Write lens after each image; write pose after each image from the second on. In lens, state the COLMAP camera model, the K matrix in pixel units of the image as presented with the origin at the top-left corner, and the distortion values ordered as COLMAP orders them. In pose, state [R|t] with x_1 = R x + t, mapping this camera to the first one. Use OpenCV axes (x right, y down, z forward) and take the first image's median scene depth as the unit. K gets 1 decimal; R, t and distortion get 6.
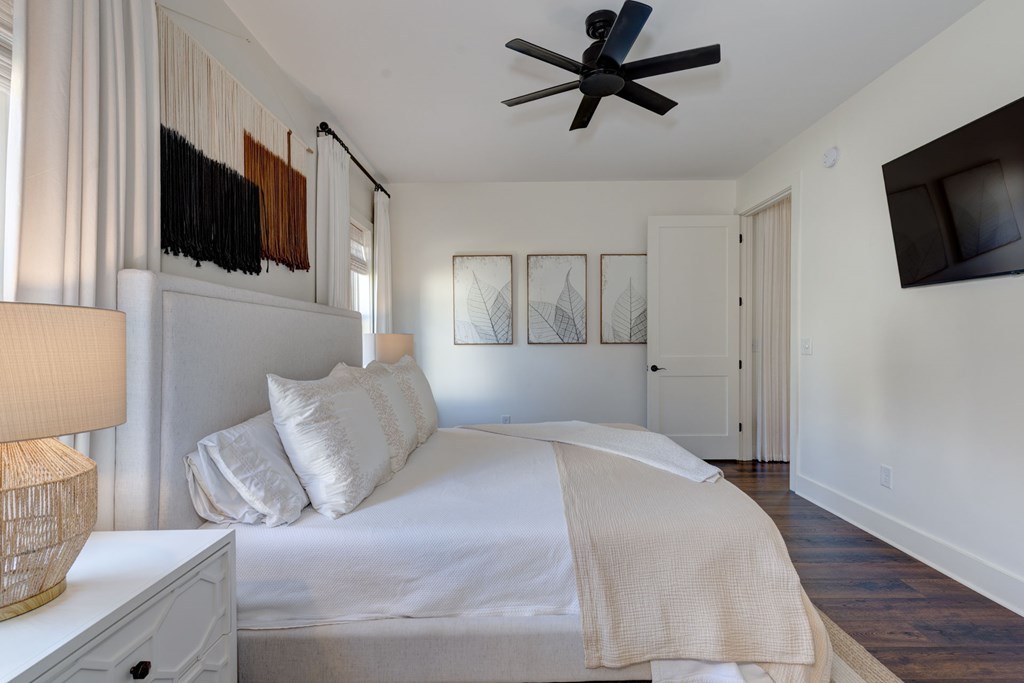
lens RADIAL K [[471.5, 0, 513.4], [0, 471.5, 333.7], [0, 0, 1]] dist [0.000772, -0.000361]
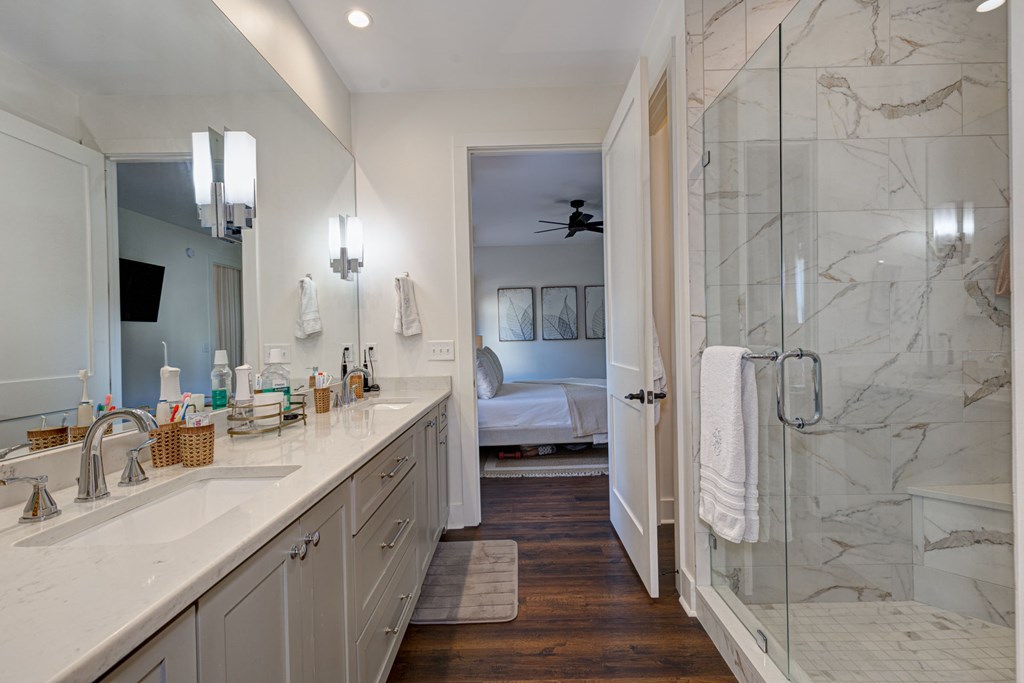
lens RADIAL K [[471.5, 0, 513.4], [0, 471.5, 333.7], [0, 0, 1]] dist [0.000772, -0.000361]
pose [[0.999789, -0.020555, 0.000486, -0.076844], [0.020553, 0.999781, 0.004017, -0.009799], [-0.000568, -0.004006, 0.999992, -0.707717]]
